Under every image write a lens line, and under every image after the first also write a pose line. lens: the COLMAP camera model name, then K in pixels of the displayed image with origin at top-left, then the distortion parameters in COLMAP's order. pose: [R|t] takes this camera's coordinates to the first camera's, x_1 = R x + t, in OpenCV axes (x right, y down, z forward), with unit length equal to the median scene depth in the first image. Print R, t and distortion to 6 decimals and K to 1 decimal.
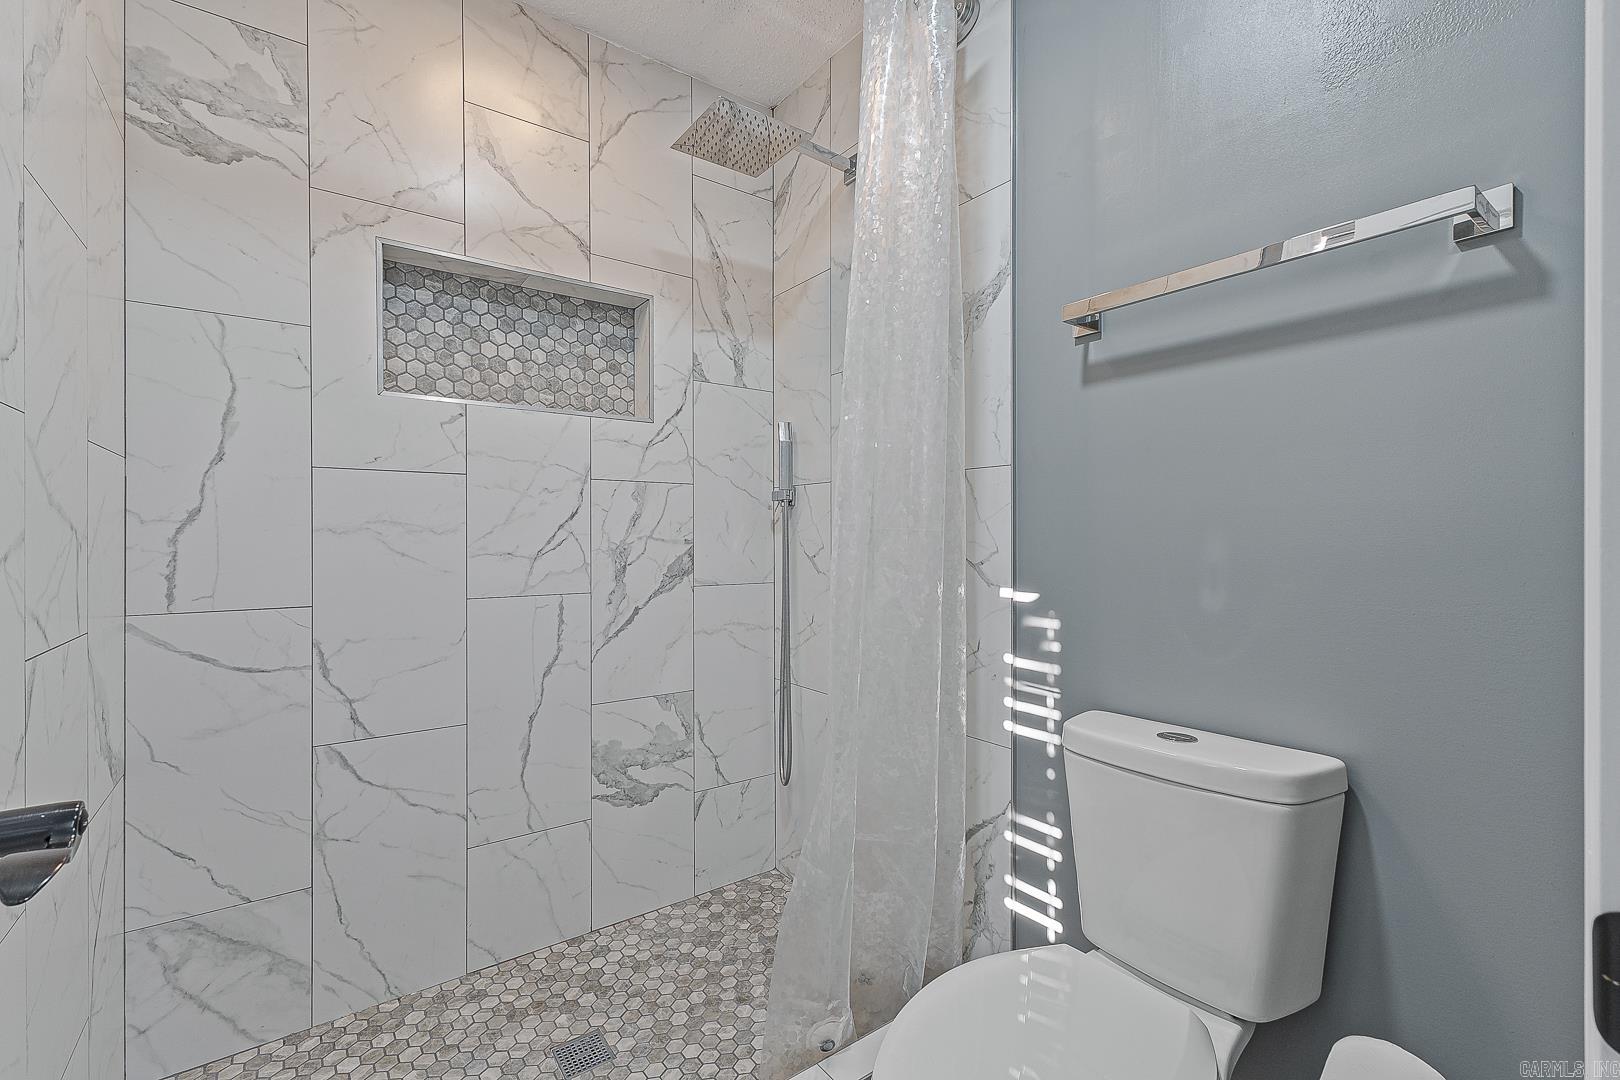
lens RADIAL K [[673.5, 0, 812.3], [0, 673.5, 533.6], [0, 0, 1]] dist [0.025548, 0.000356]
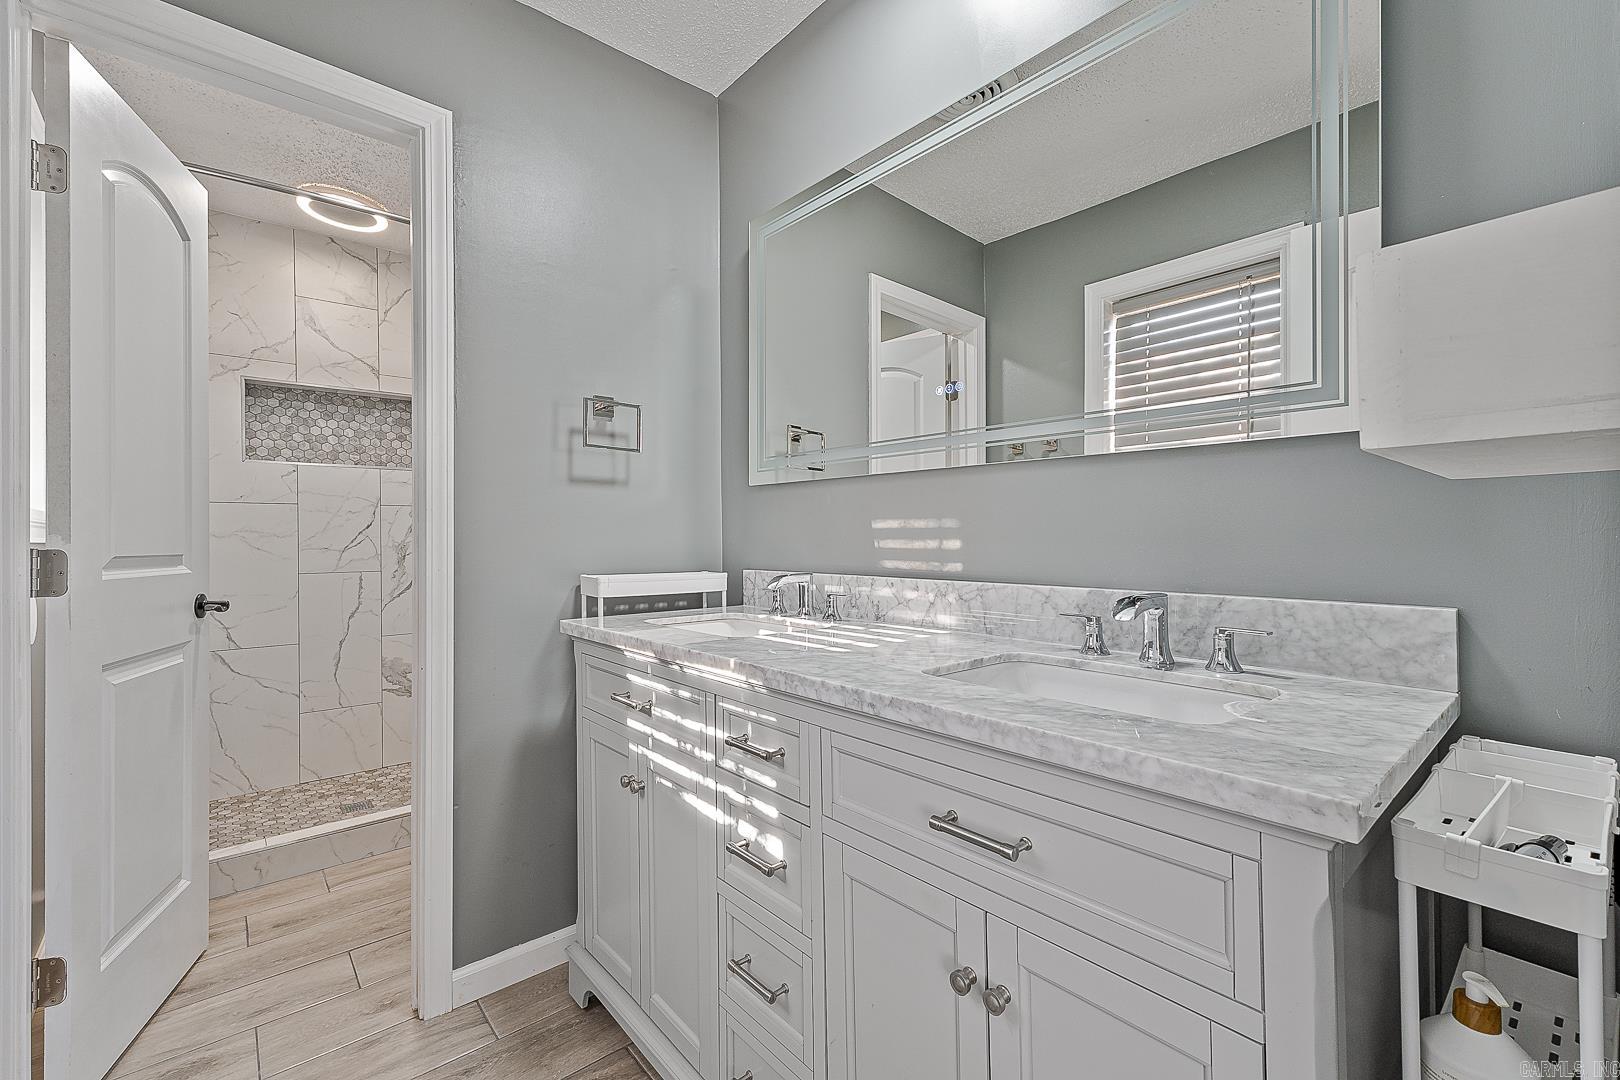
lens RADIAL K [[673.5, 0, 812.3], [0, 673.5, 533.6], [0, 0, 1]] dist [0.025548, 0.000356]
pose [[0.997771, -0.009694, 0.066030, 0.673054], [0.010067, 0.999935, -0.005321, 0.012652], [-0.065974, 0.005973, 0.997803, -0.822522]]
